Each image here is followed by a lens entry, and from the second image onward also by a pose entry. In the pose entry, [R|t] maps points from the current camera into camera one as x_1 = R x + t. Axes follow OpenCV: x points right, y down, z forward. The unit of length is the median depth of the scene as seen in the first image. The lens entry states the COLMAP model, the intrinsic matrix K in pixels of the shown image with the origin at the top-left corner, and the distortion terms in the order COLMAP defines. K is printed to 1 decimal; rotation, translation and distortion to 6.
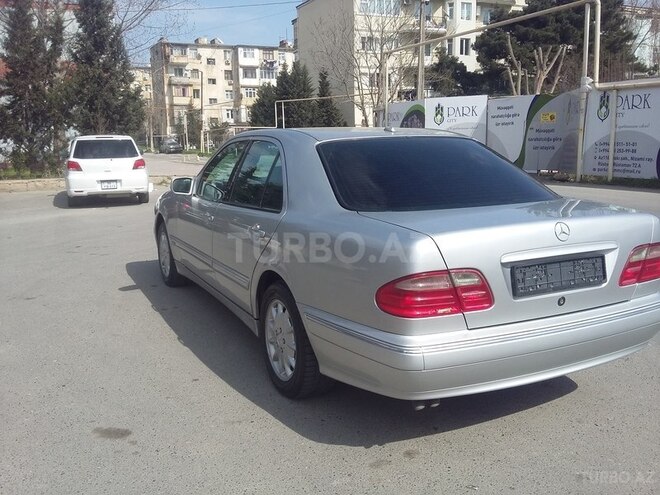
lens RADIAL K [[612.1, 0, 326.0], [0, 612.1, 250.4], [0, 0, 1]] dist [0.075554, -0.168073]
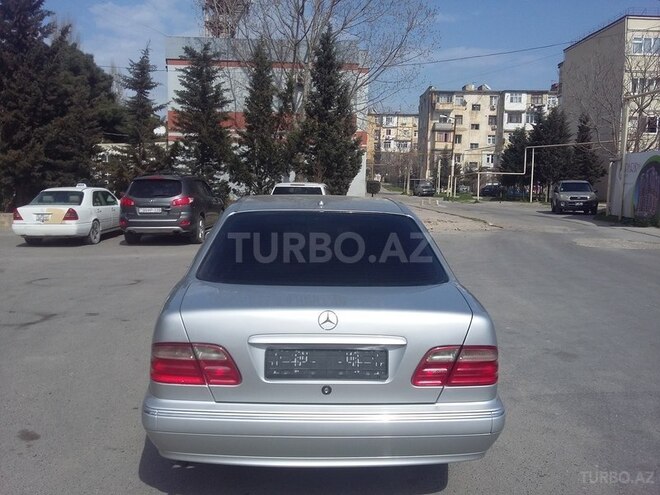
lens RADIAL K [[607.9, 0, 325.2], [0, 607.9, 250.5], [0, 0, 1]] dist [0.097228, -0.211908]
pose [[0.907026, 0.076383, -0.414088, 0.105193], [-0.103672, 0.993647, -0.043796, -0.013425], [0.408112, 0.082654, 0.909183, 0.011340]]
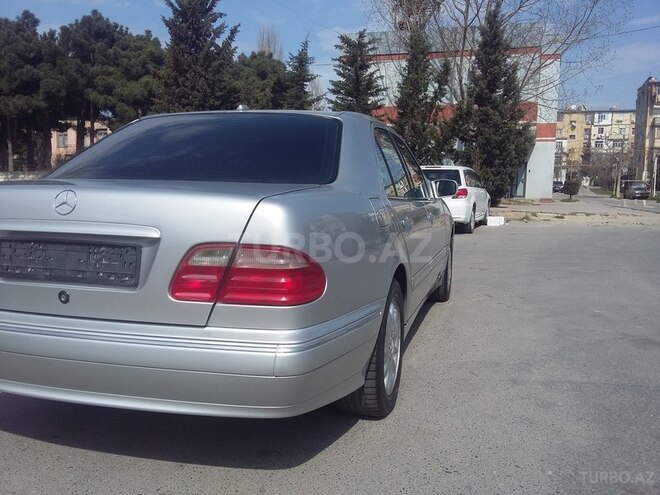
lens RADIAL K [[612.1, 0, 326.0], [0, 612.1, 250.4], [0, 0, 1]] dist [0.075554, -0.168073]
pose [[0.726938, 0.096283, -0.679920, 0.150906], [-0.146080, 0.989142, -0.016109, -0.000950], [0.670986, 0.111033, 0.733109, 0.090347]]
